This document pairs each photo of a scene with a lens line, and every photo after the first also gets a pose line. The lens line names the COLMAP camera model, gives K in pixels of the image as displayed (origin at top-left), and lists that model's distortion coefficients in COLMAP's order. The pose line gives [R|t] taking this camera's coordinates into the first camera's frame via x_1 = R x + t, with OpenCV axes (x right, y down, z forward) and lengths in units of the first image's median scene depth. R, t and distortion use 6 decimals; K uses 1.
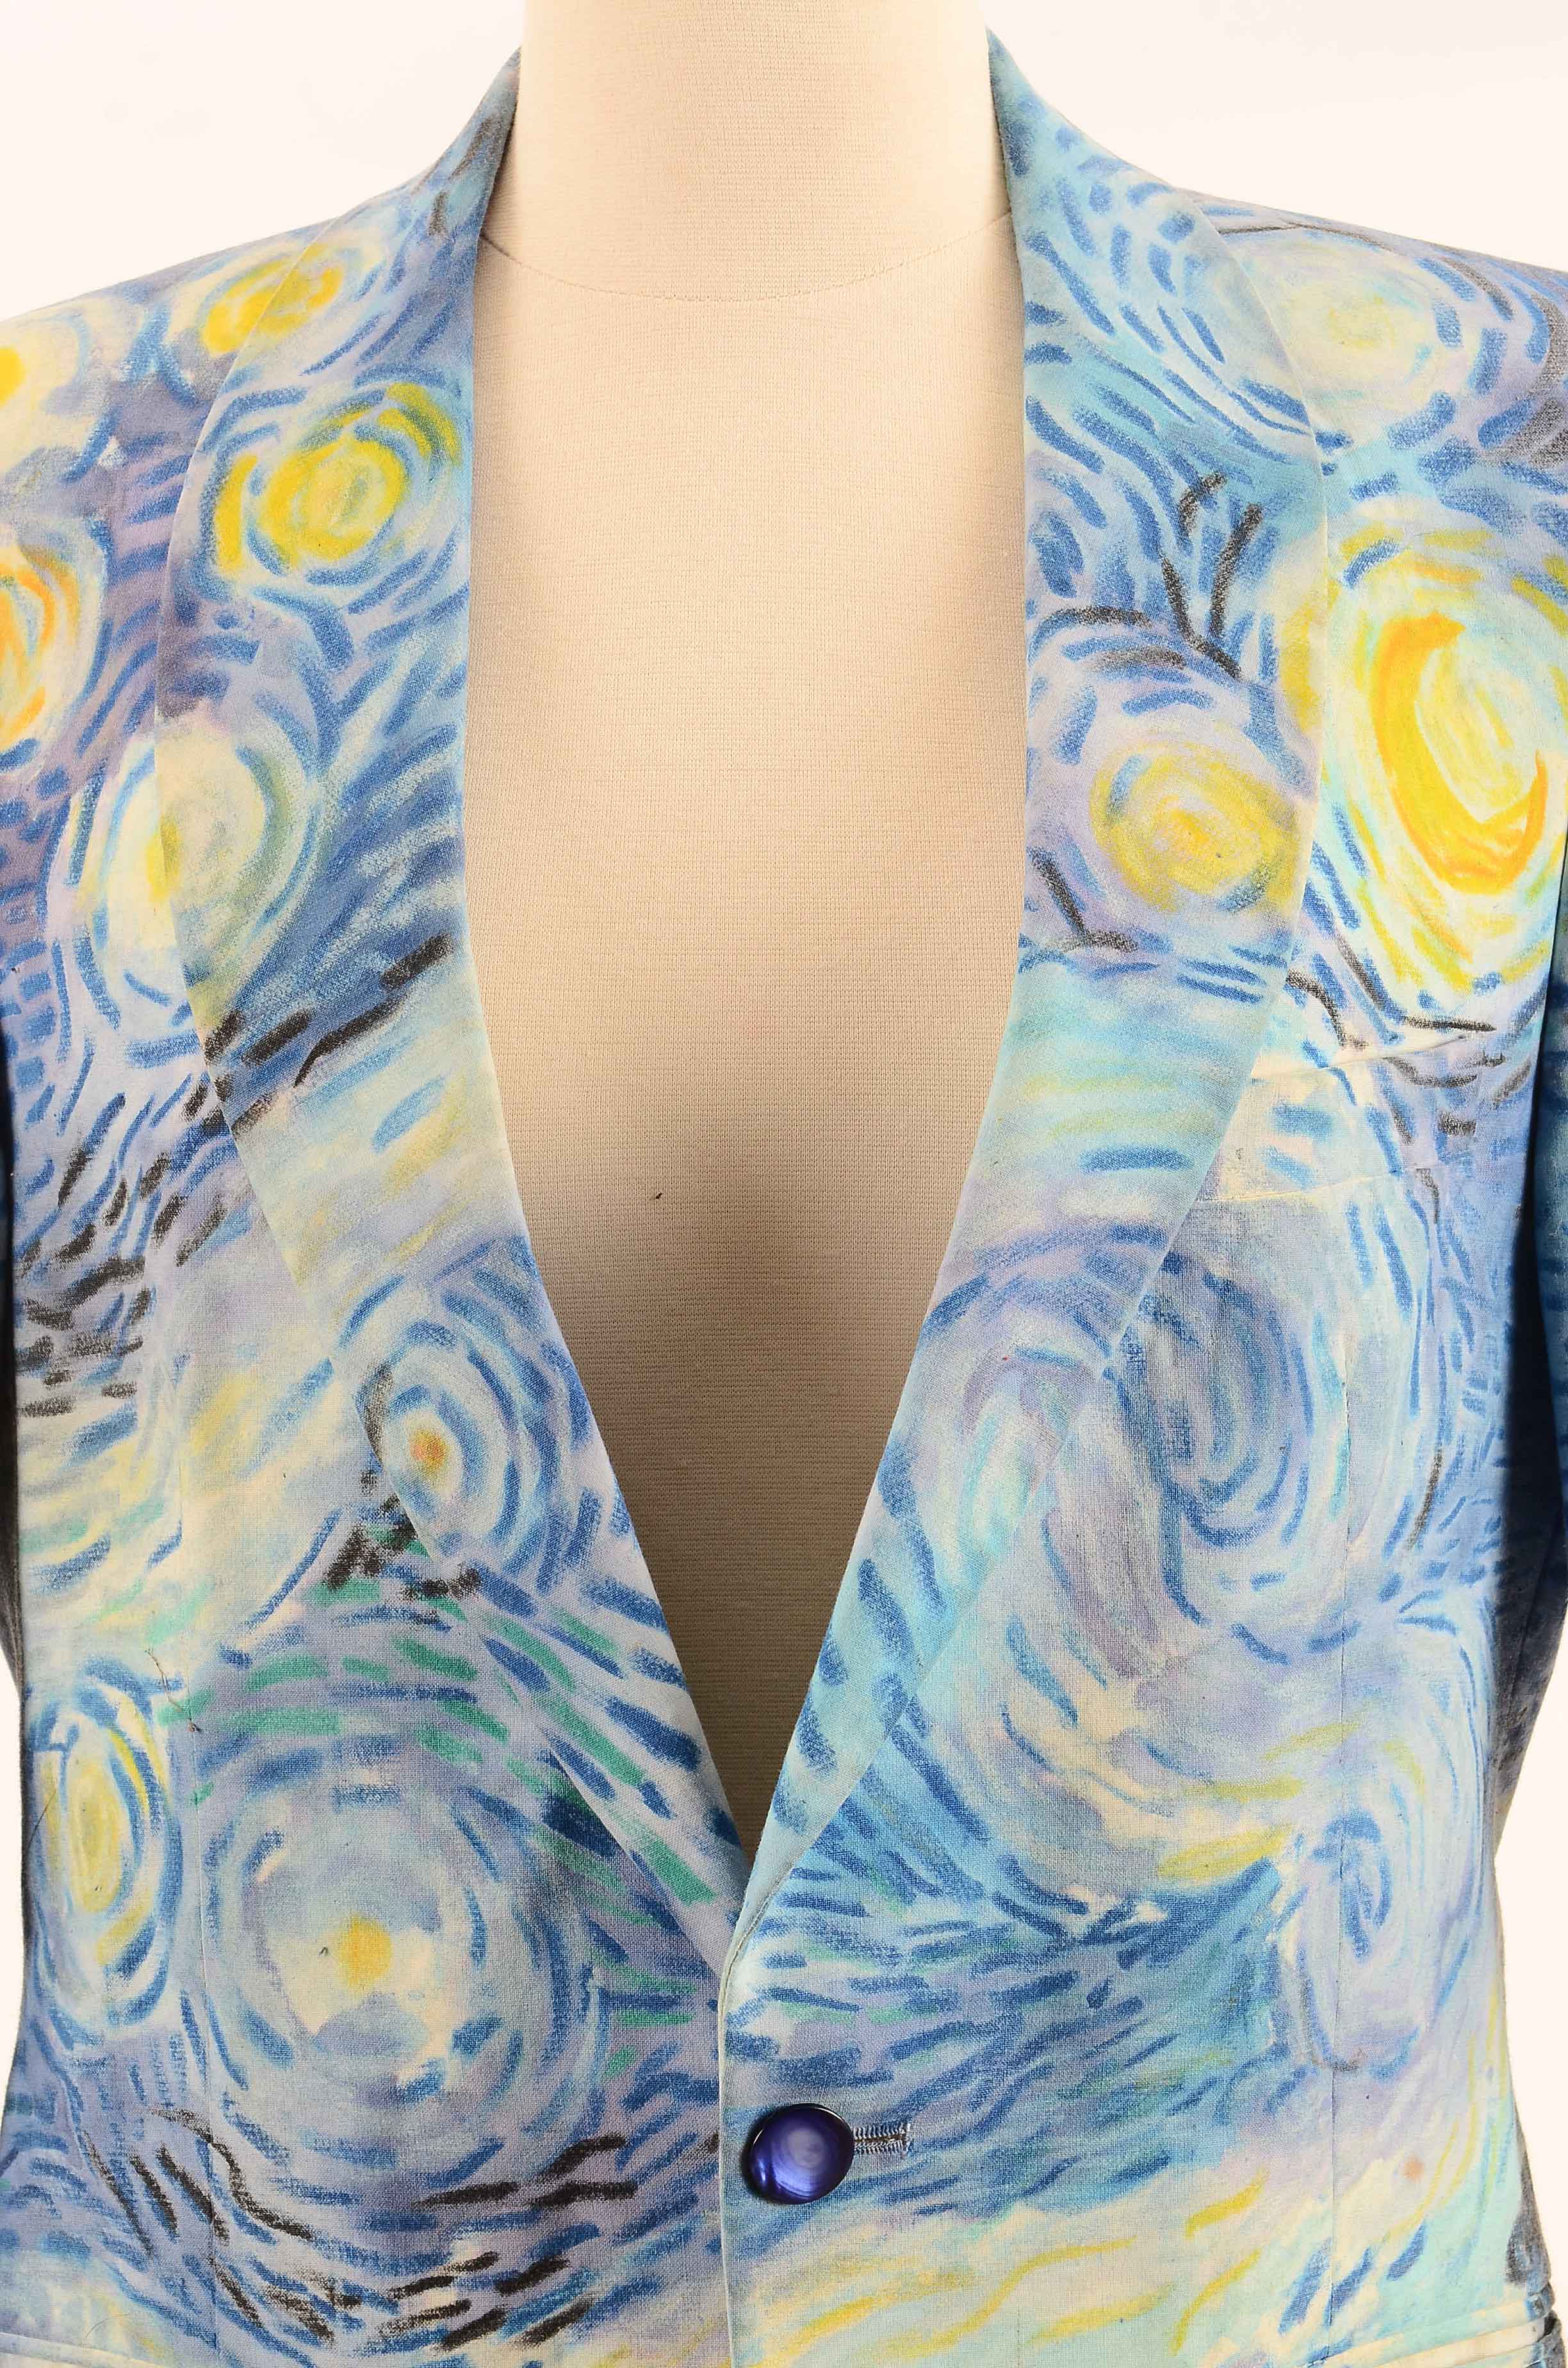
lens RADIAL K [[5250.5, 0, 784.0], [0, 5250.5, 1184.0], [0, 0, 1]] dist [0.070539, 0.051868]
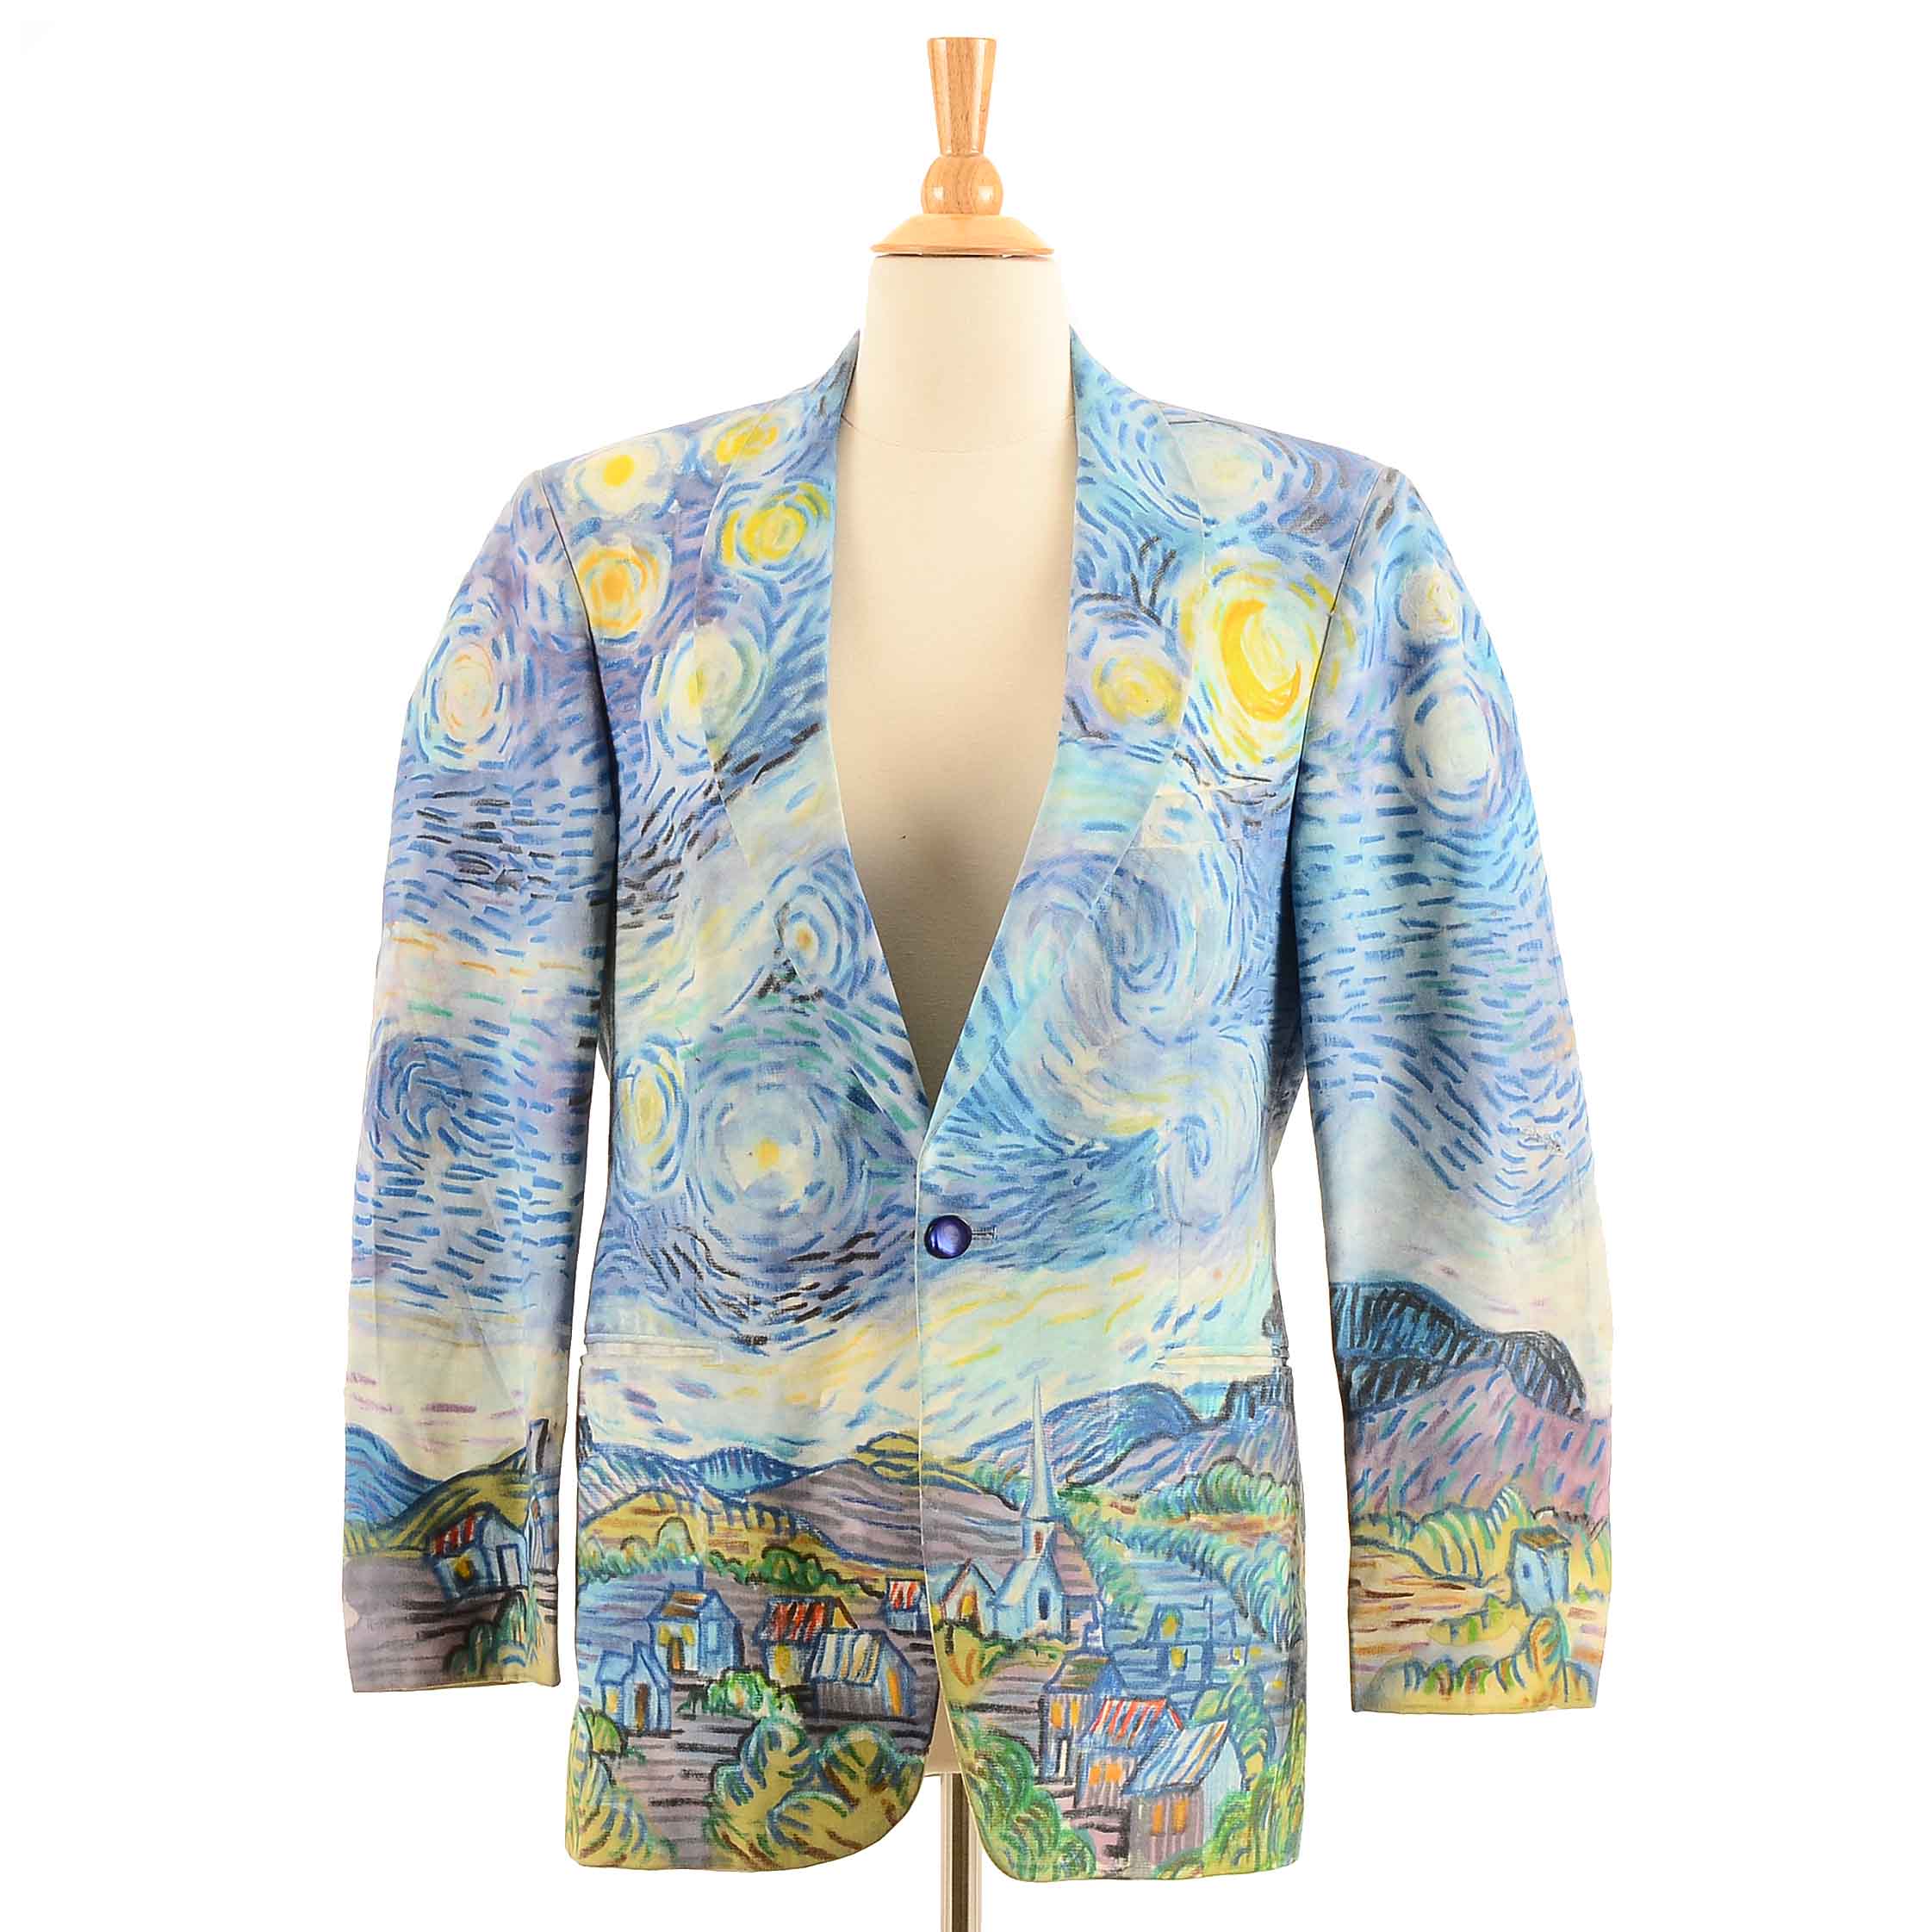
lens RADIAL K [[5903.6, 0, 966.0], [0, 5903.6, 966.0], [0, 0, 1]] dist [-0.002894, 0.376477]
pose [[0.999302, 0.035874, -0.010424, 0.032465], [-0.036019, 0.999252, -0.014068, 0.093635], [0.009912, 0.014434, 0.999847, -1.598642]]
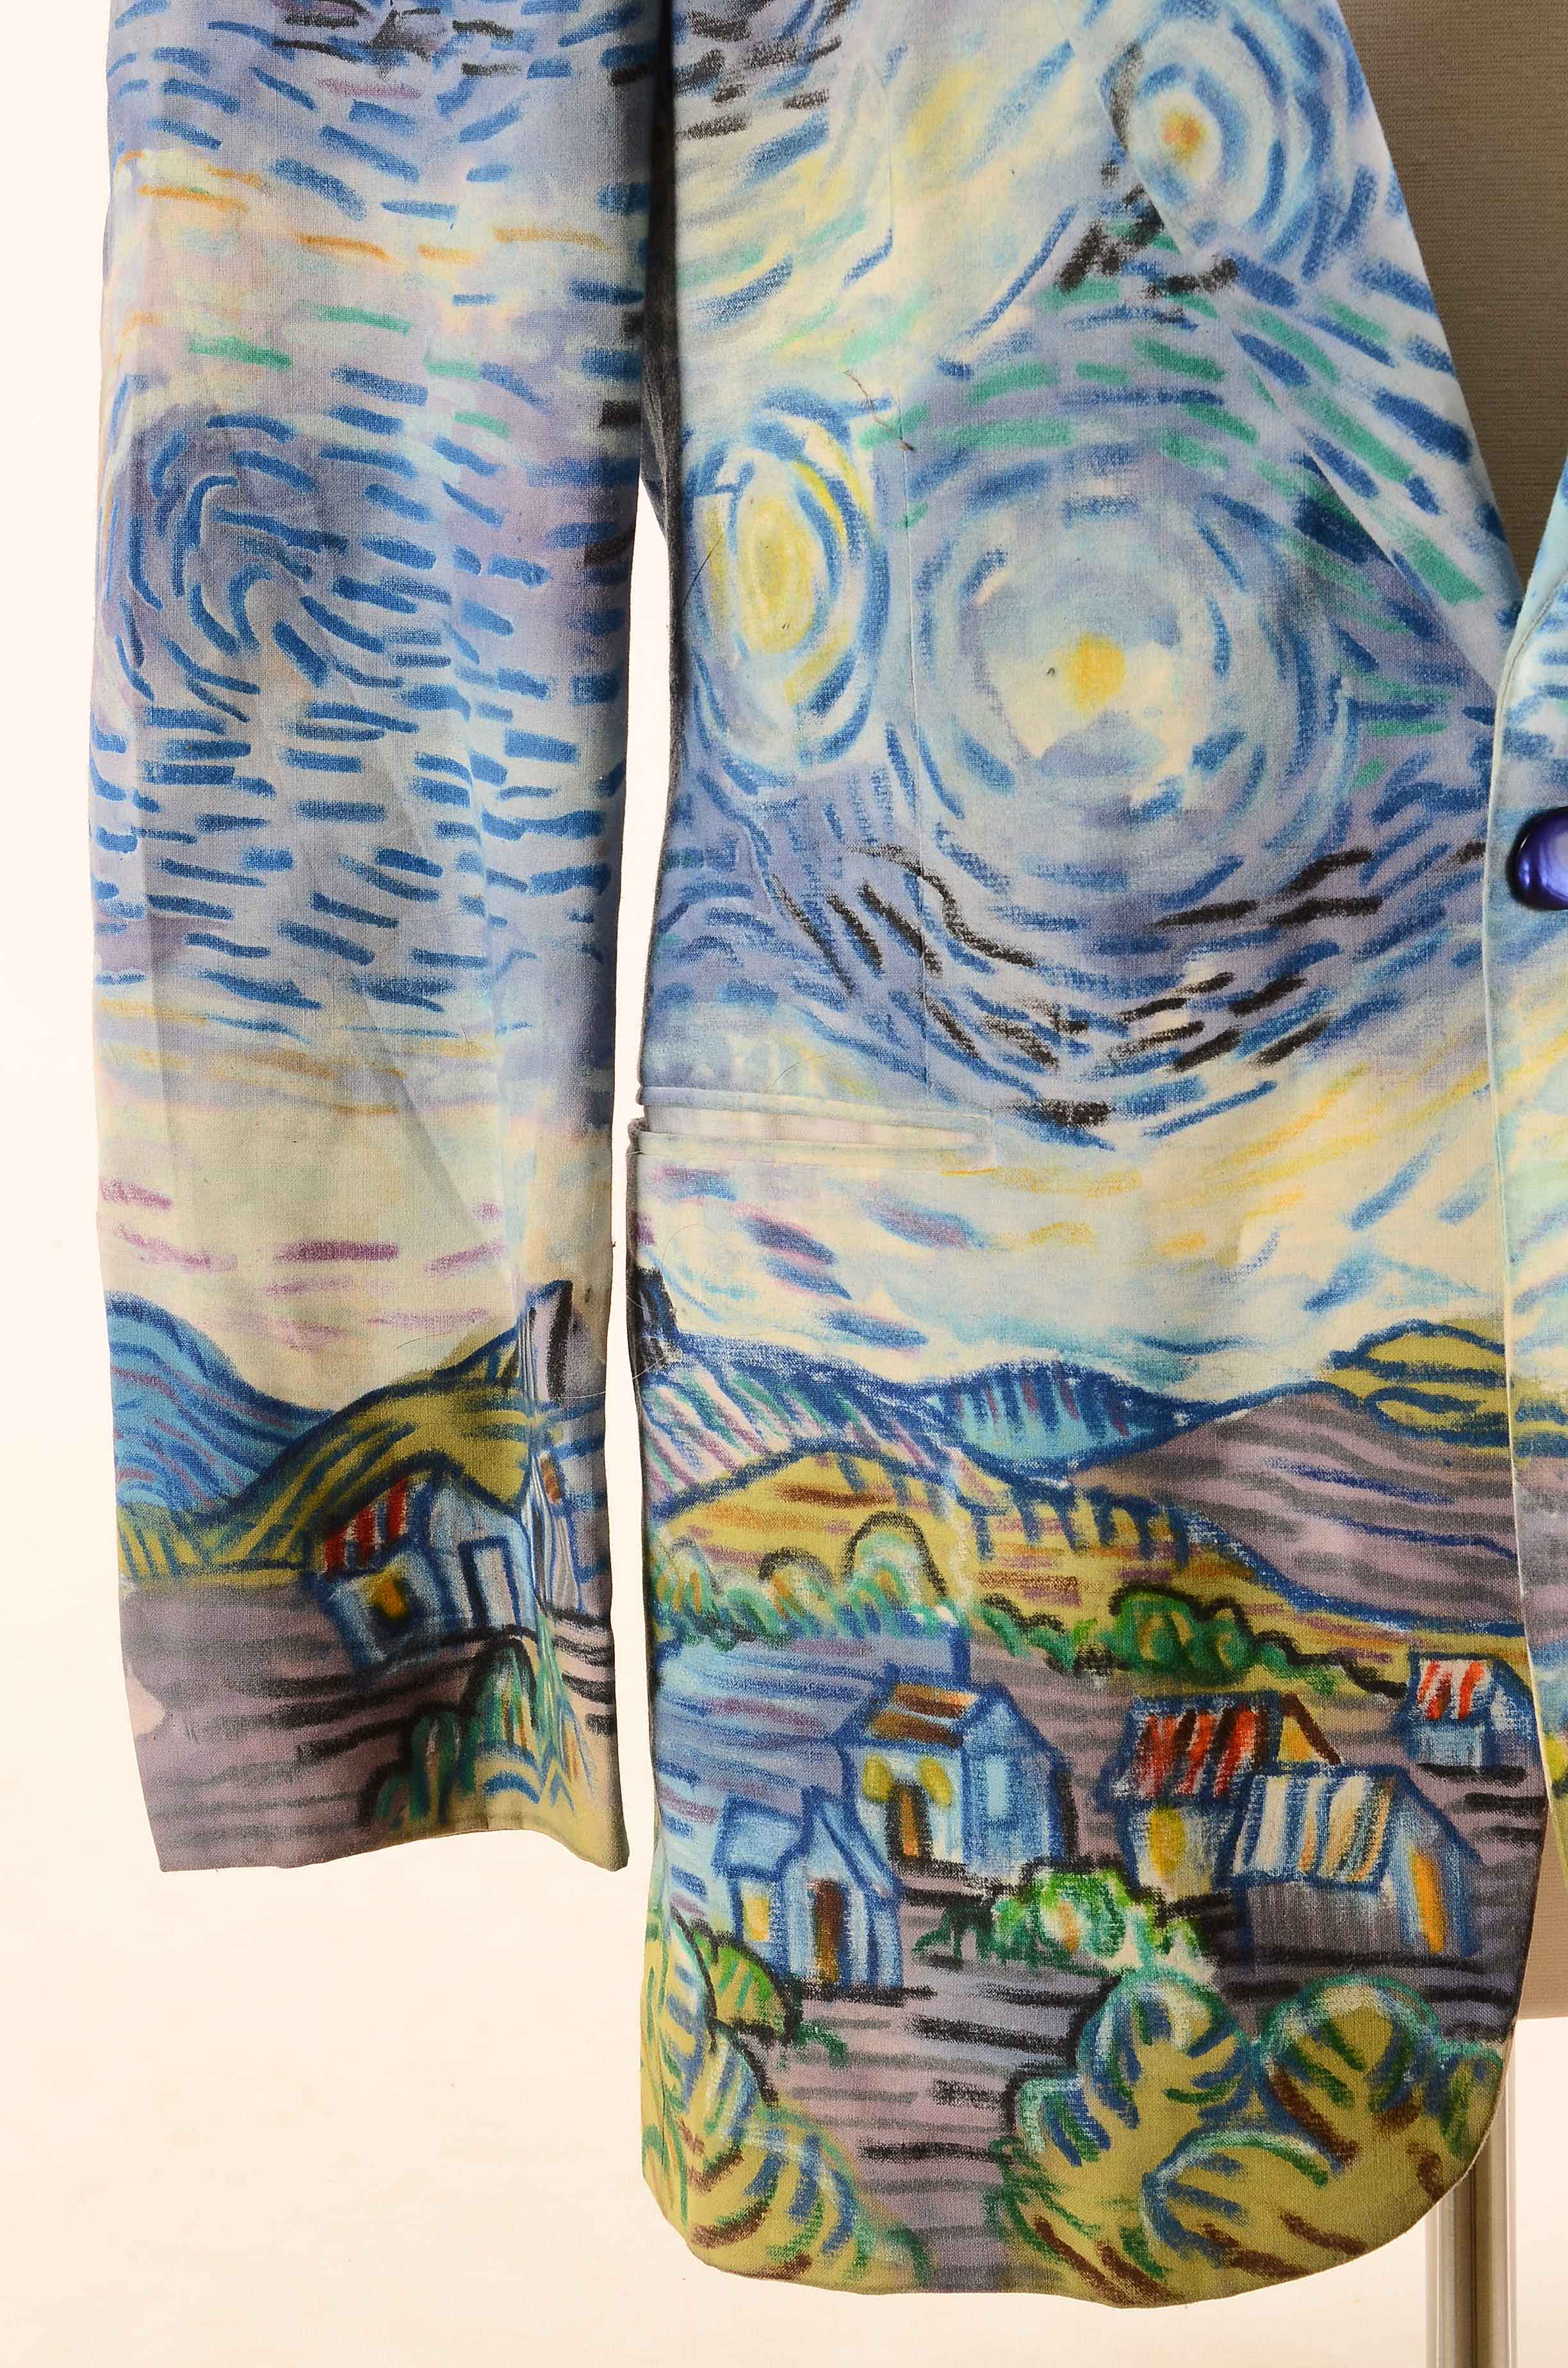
lens RADIAL K [[5250.5, 0, 784.0], [0, 5250.5, 1184.0], [0, 0, 1]] dist [0.070539, 0.051868]
pose [[0.999425, -0.013051, 0.031307, -0.165155], [0.007983, 0.987591, 0.156847, 0.084666], [-0.032966, -0.156506, 0.987127, 0.025251]]
